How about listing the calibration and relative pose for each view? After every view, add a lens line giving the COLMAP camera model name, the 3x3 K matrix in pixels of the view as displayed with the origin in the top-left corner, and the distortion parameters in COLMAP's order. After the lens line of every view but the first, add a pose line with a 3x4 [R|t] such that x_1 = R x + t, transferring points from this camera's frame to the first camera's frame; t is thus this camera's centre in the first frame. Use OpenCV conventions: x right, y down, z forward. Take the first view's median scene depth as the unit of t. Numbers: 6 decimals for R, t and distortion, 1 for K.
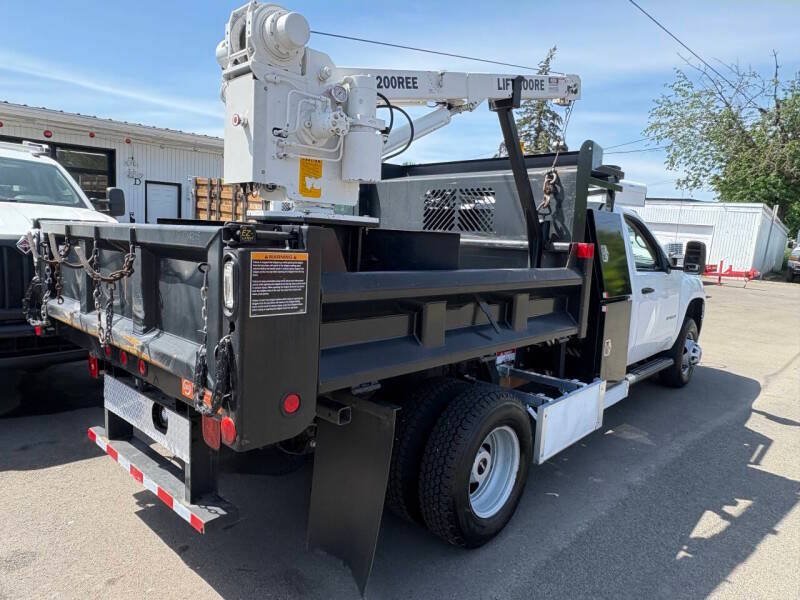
lens RADIAL K [[517.7, 0, 400.9], [0, 517.7, 296.9], [0, 0, 1]] dist [0.014904, 0.002037]
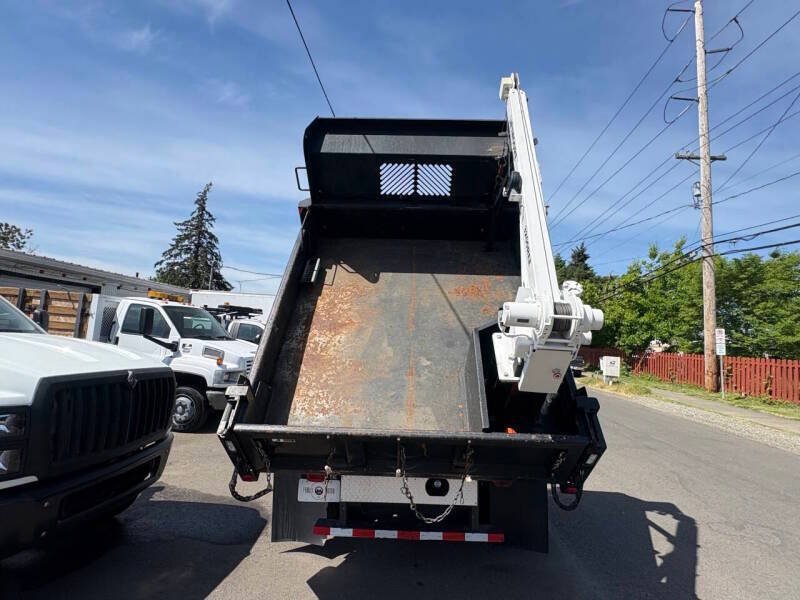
lens RADIAL K [[424.1, 0, 399.3], [0, 424.1, 307.7], [0, 0, 1]] dist [-0.002982, -0.000859]
pose [[0.762868, 0.027178, 0.645983, -0.284834], [0.087465, 0.985594, -0.144758, -0.024475], [-0.640611, 0.166932, 0.749501, -0.000654]]
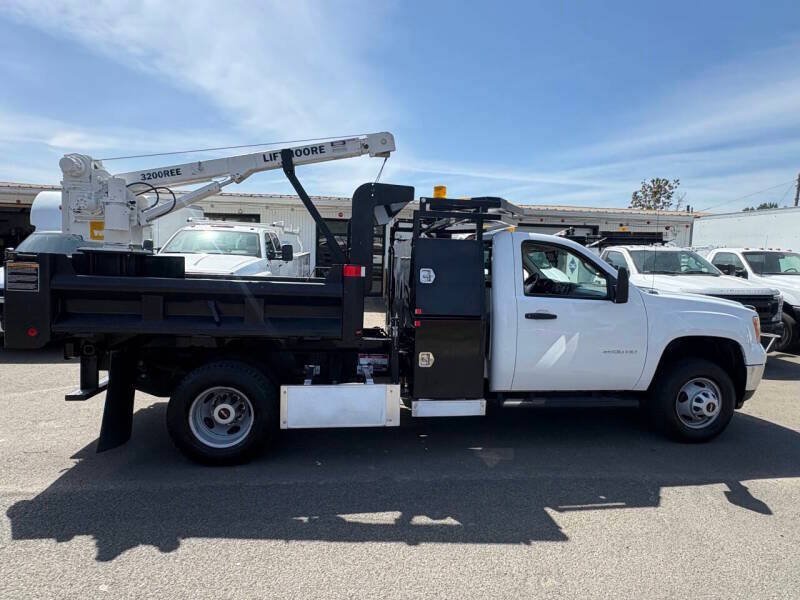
lens RADIAL K [[429.6, 0, 400.0], [0, 429.6, 300.0], [0, 0, 1]] dist [-0.005026, 0.000537]
pose [[0.777838, 0.027554, -0.627860, 0.371700], [-0.073573, 0.996161, -0.047429, 0.007032], [0.624143, 0.083086, 0.776880, 0.093971]]
